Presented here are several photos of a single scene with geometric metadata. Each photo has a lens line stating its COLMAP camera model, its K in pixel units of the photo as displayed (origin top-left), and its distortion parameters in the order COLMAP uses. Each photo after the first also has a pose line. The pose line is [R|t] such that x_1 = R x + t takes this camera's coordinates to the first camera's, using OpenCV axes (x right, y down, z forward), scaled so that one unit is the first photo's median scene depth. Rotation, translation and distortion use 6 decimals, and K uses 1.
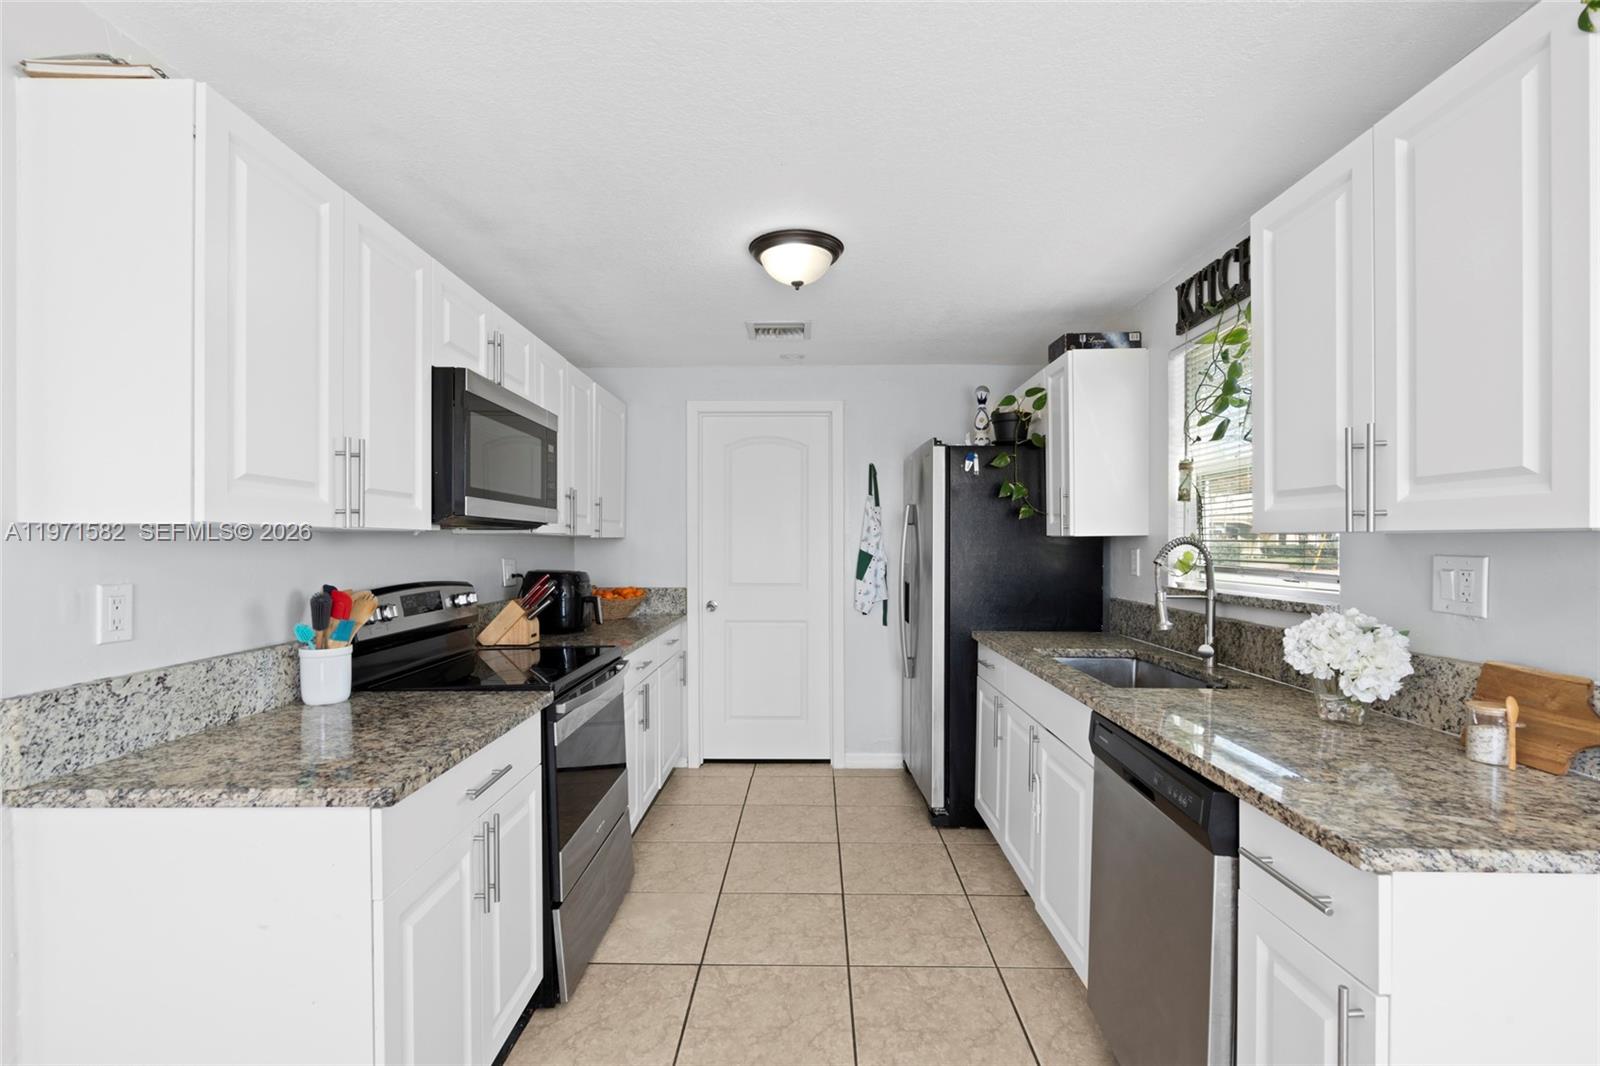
lens RADIAL K [[727.6, 0, 802.1], [0, 727.6, 548.1], [0, 0, 1]] dist [-0.003701, 0.000427]
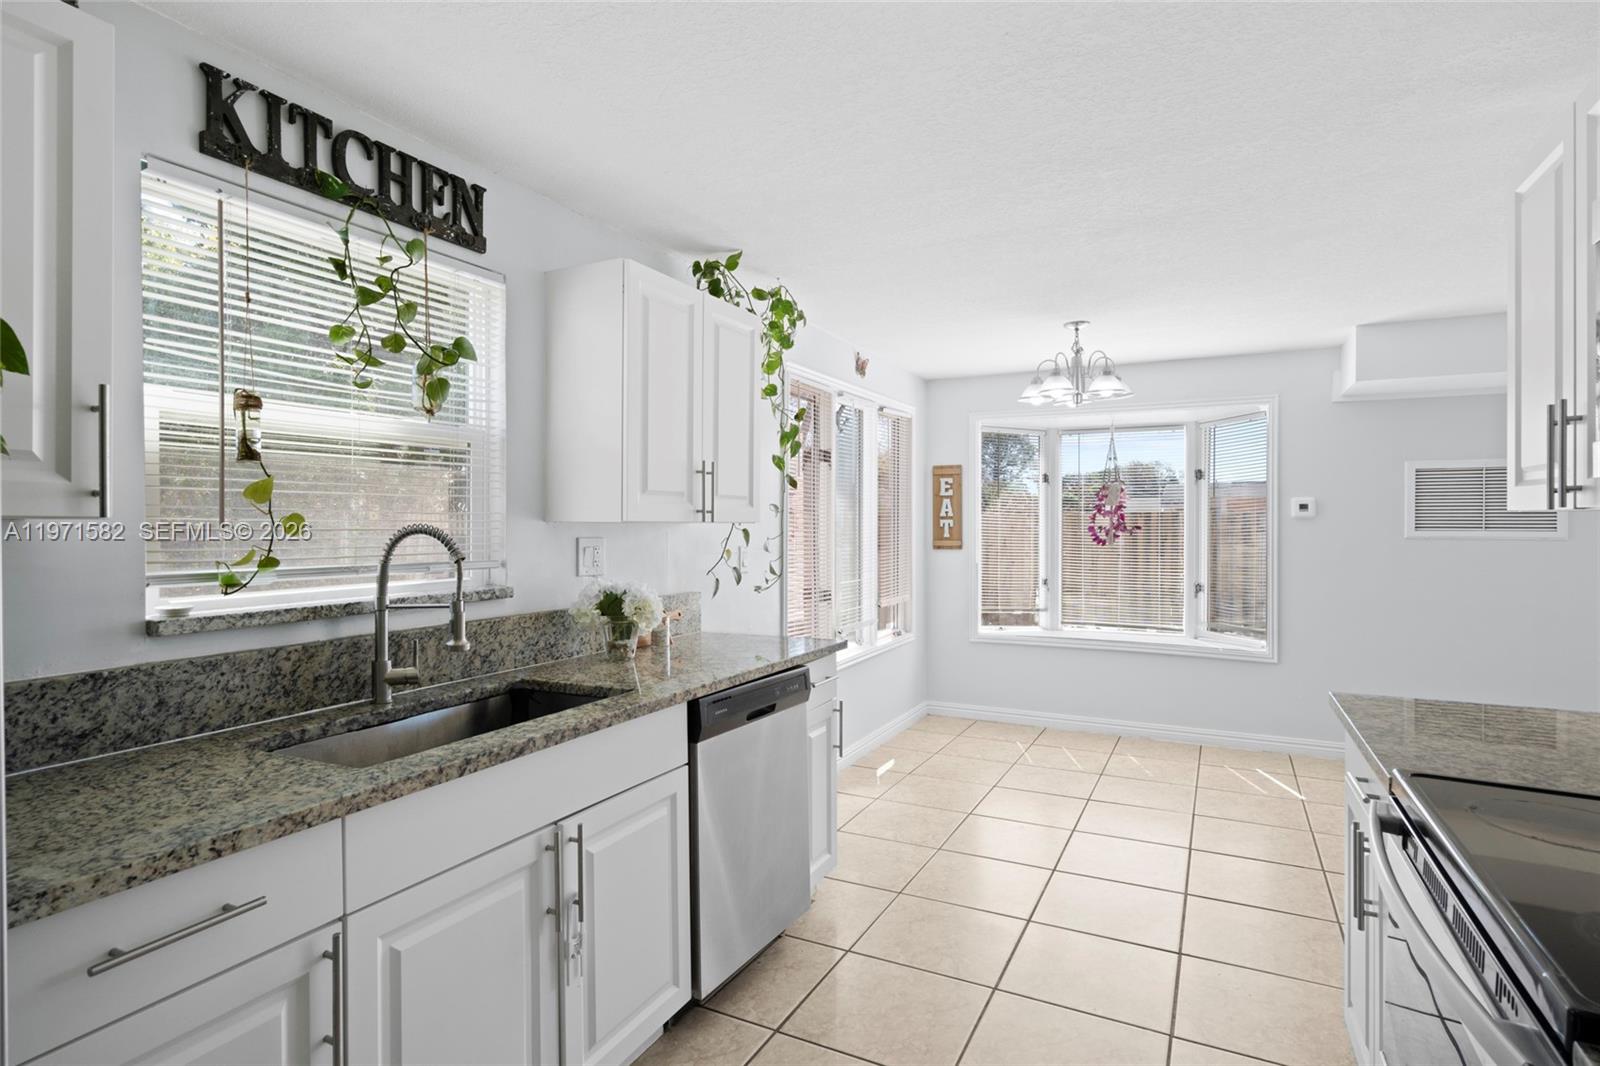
lens RADIAL K [[816.9, 0, 801.9], [0, 816.9, 520.6], [0, 0, 1]] dist [0.002198, 0.000797]
pose [[-0.896797, 0.006986, 0.442388, -0.164591], [0.008565, 0.999962, 0.001571, -0.014654], [-0.442360, 0.005198, -0.896823, 1.455916]]
